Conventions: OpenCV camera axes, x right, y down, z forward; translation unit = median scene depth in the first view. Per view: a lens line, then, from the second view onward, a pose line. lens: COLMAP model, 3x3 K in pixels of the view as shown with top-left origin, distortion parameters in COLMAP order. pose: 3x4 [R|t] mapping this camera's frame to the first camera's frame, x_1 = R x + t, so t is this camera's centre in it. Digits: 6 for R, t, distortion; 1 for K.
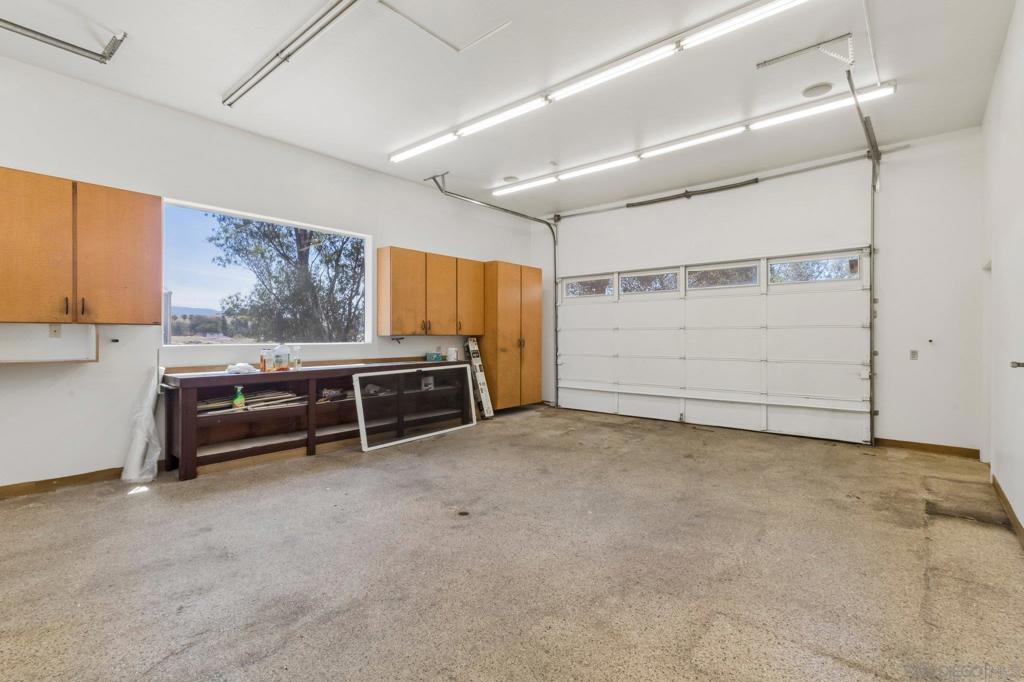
lens RADIAL K [[466.9, 0, 501.8], [0, 466.9, 332.2], [0, 0, 1]] dist [-0.000043, 0.000399]
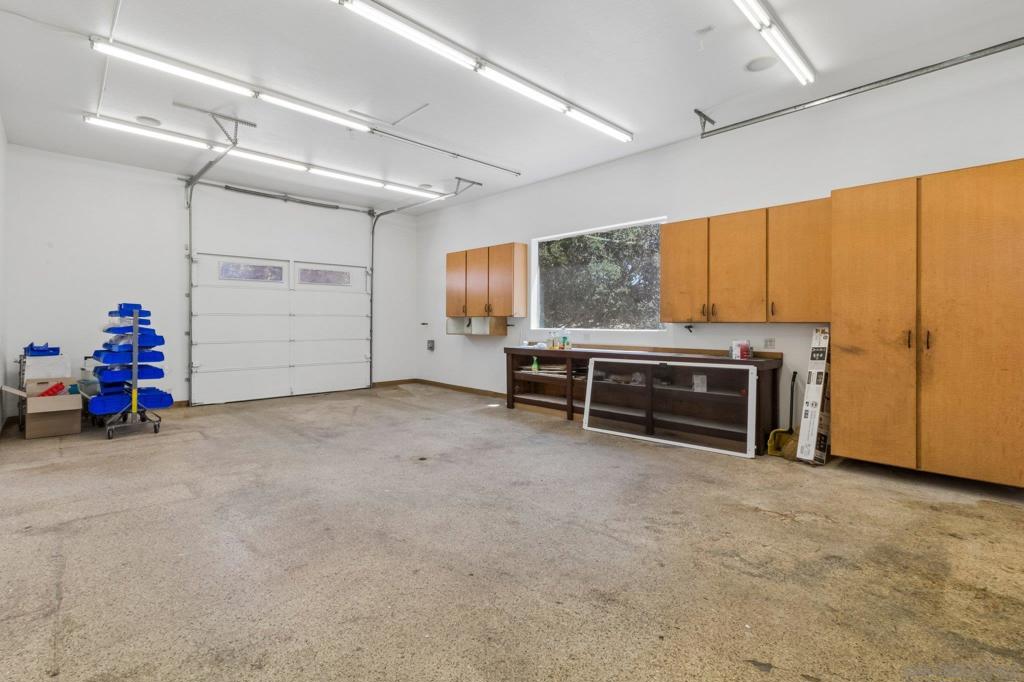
lens RADIAL K [[466.9, 0, 501.8], [0, 466.9, 332.2], [0, 0, 1]] dist [-0.000043, 0.000399]
pose [[-0.085028, 0.019900, -0.996180, 0.922436], [0.004815, 0.999797, 0.019561, 0.008269], [0.996367, -0.003133, -0.085107, 1.031695]]
